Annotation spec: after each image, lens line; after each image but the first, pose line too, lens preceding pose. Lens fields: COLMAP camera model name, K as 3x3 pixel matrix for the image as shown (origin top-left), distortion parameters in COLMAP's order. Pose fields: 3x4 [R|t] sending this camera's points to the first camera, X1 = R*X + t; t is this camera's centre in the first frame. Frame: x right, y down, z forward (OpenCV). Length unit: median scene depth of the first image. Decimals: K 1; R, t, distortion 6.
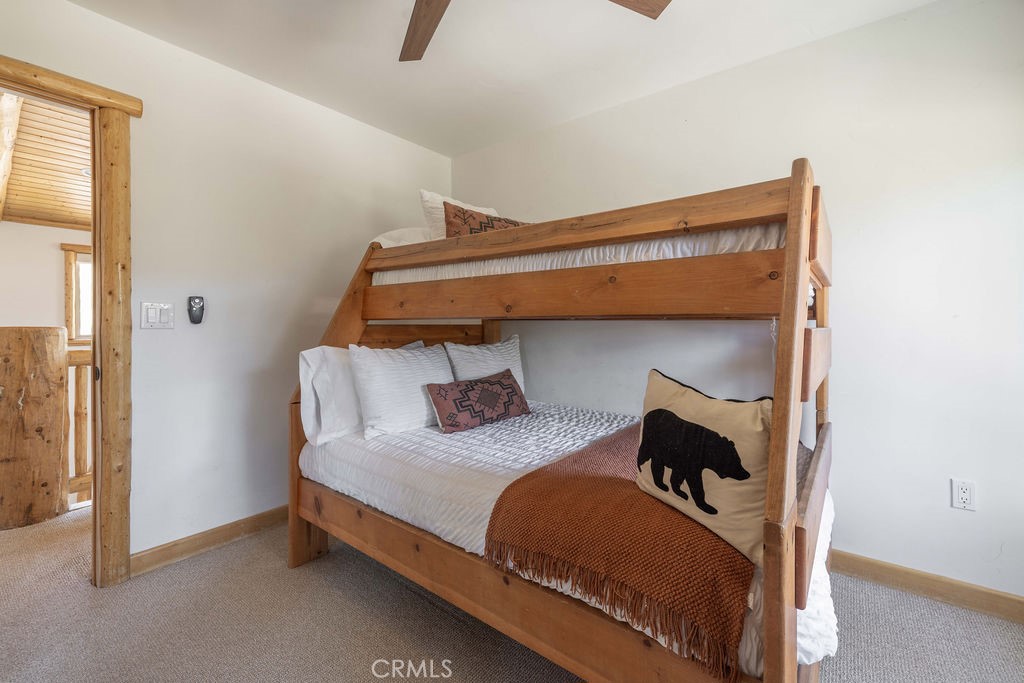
lens RADIAL K [[429.2, 0, 510.3], [0, 429.2, 332.4], [0, 0, 1]] dist [0.001136, 0.000079]
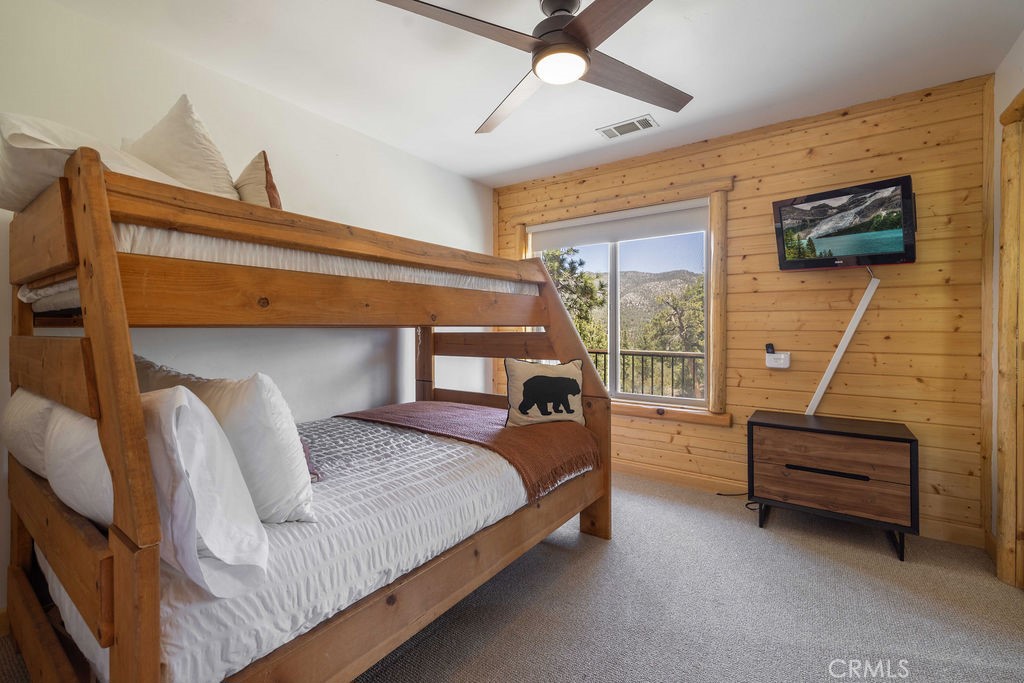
lens RADIAL K [[429.2, 0, 510.3], [0, 429.2, 332.4], [0, 0, 1]] dist [0.001136, 0.000079]
pose [[-0.014368, -0.012099, 0.999824, -1.164405], [0.026974, 0.999558, 0.012484, -0.026877], [-0.999533, 0.027148, -0.014035, 0.877526]]
